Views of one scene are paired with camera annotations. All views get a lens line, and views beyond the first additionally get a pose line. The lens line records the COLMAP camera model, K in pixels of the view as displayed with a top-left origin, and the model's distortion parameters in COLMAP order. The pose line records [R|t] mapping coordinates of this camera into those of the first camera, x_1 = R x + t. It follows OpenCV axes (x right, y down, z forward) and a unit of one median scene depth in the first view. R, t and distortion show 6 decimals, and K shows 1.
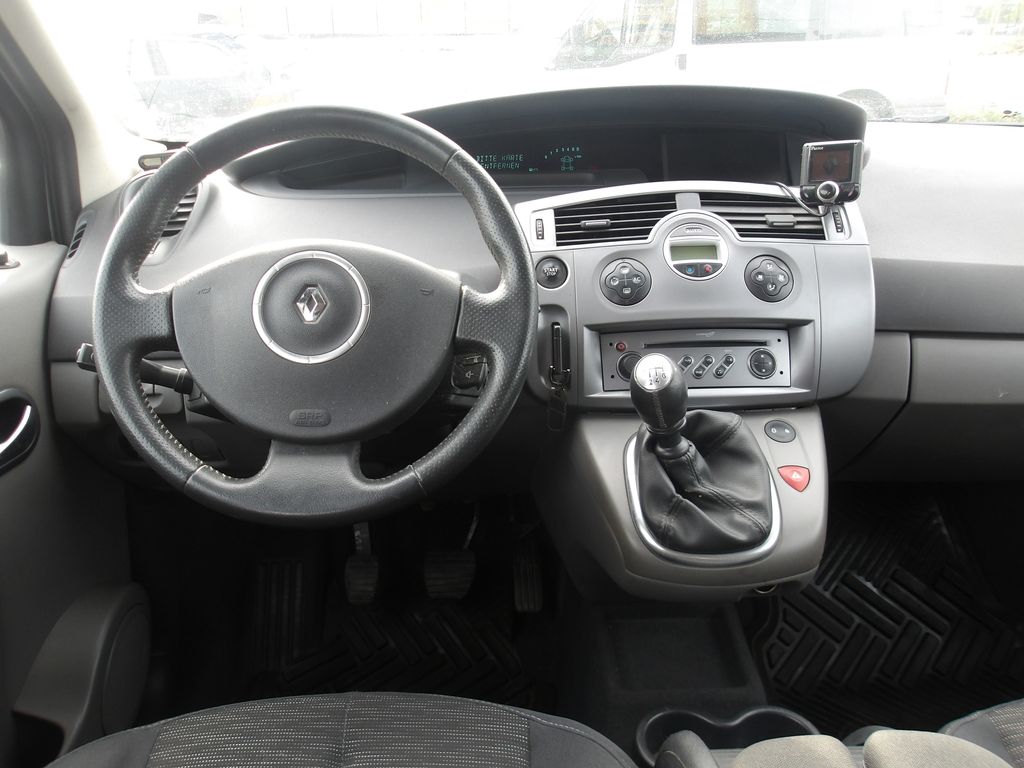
lens RADIAL K [[809.7, 0, 514.5], [0, 809.7, 380.6], [0, 0, 1]] dist [-0.017936, 0.001599]
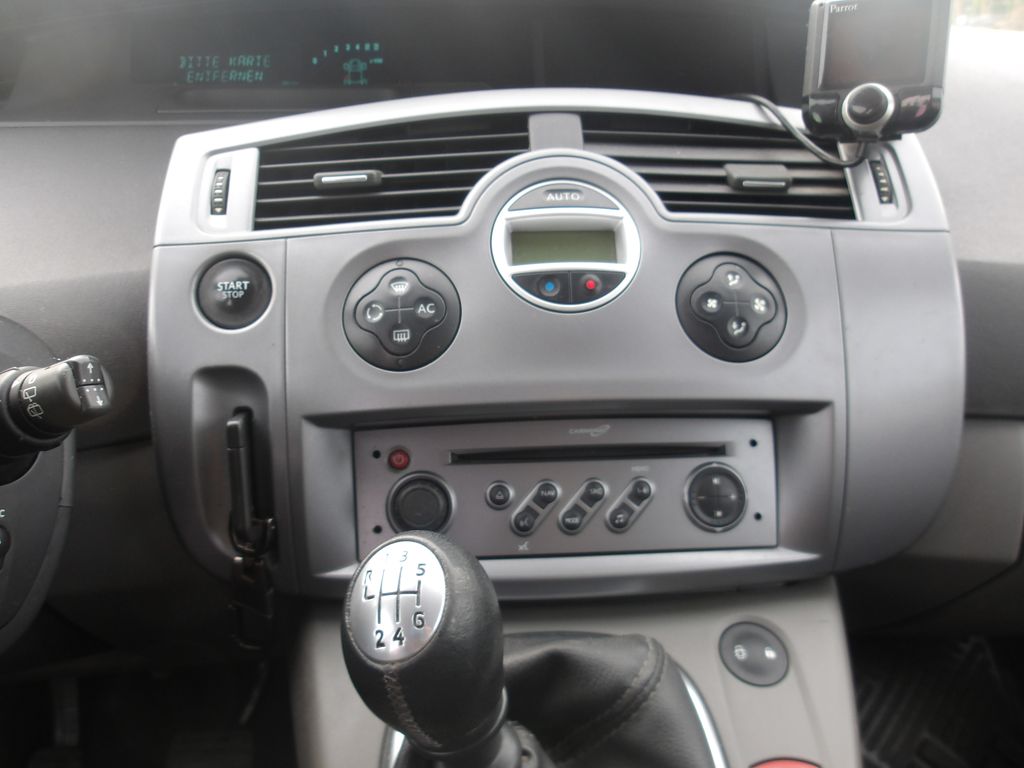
lens RADIAL K [[809.7, 0, 511.0], [0, 809.7, 387.9], [0, 0, 1]] dist [-0.017936, 0.001599]
pose [[0.999298, -0.001300, 0.037432, 0.176386], [0.000320, 0.999657, 0.026174, -0.092588], [-0.037453, -0.026144, 0.998956, 0.558195]]
